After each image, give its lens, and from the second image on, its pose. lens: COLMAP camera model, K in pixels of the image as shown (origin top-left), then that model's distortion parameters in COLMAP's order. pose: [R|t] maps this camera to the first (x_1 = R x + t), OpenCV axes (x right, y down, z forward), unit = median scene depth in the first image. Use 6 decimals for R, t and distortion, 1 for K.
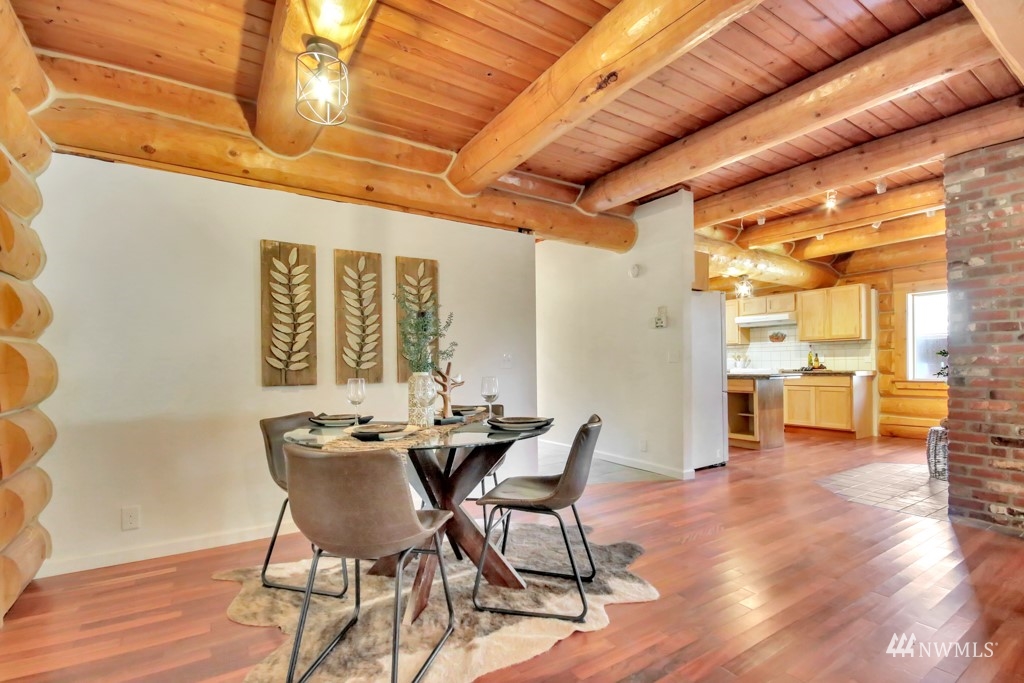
lens RADIAL K [[482.8, 0, 519.0], [0, 482.8, 361.7], [0, 0, 1]] dist [-0.000352, -0.007897]
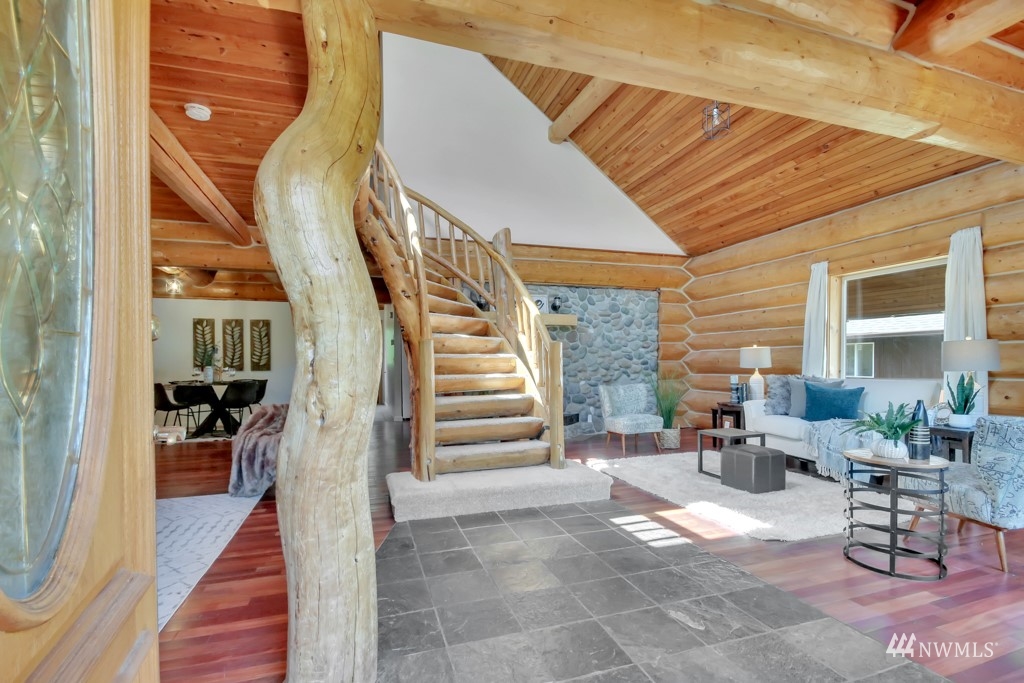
lens RADIAL K [[482.8, 0, 519.1], [0, 482.8, 371.1], [0, 0, 1]] dist [-0.000352, -0.007897]
pose [[0.965752, 0.005274, -0.259415, 1.791973], [-0.001039, 0.999864, 0.016461, 0.002079], [0.259466, -0.015627, 0.965626, -1.070921]]
